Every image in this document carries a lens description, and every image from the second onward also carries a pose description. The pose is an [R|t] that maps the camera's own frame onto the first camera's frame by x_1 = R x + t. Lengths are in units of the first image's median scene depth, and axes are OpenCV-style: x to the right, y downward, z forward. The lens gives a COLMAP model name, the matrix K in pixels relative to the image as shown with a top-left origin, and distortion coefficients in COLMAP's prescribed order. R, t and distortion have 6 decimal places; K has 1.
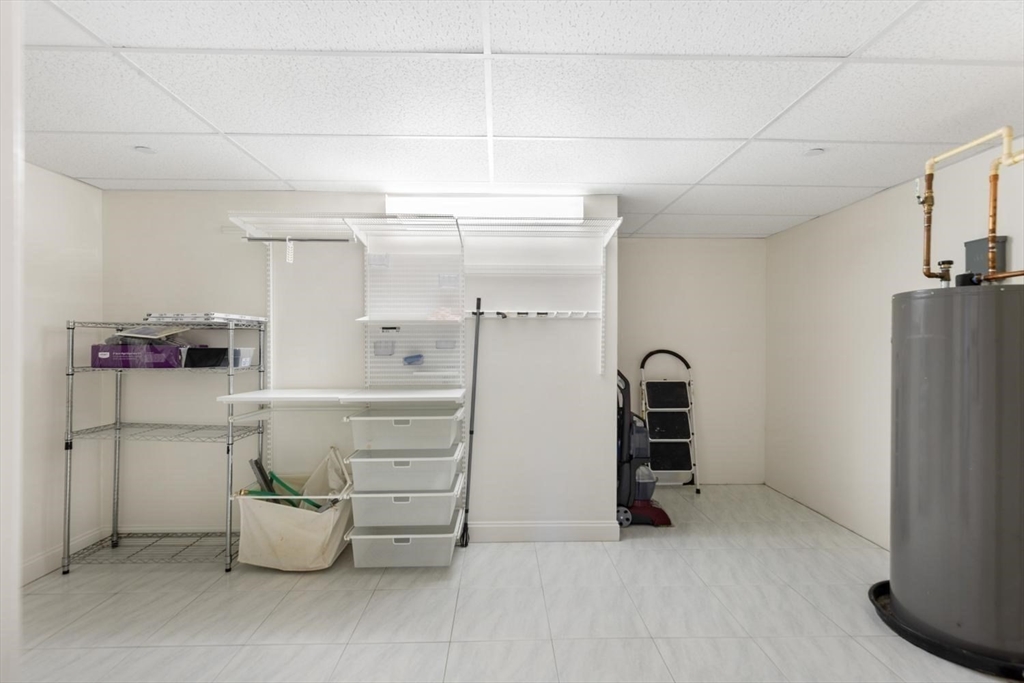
lens RADIAL K [[468.2, 0, 507.7], [0, 468.2, 344.8], [0, 0, 1]] dist [0.009932, -0.001455]
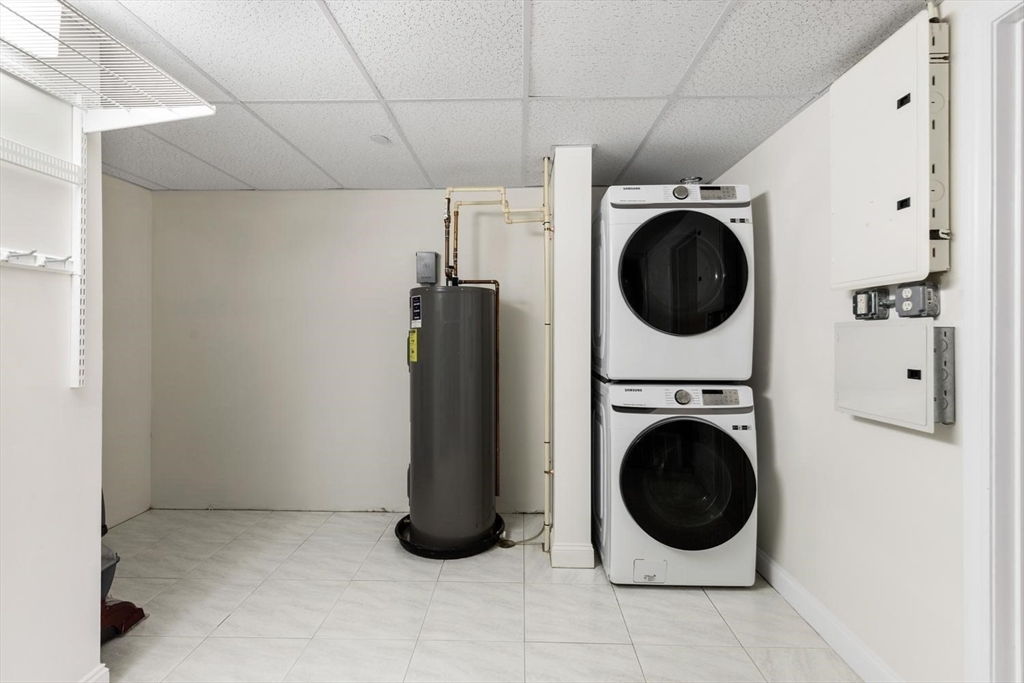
lens RADIAL K [[468.2, 0, 507.9], [0, 468.2, 332.1], [0, 0, 1]] dist [0.009932, -0.001455]
pose [[0.042433, -0.007440, 0.999072, -0.275996], [-0.000401, 0.999972, 0.007464, 0.000797], [-0.999099, -0.000717, 0.042429, 0.527982]]
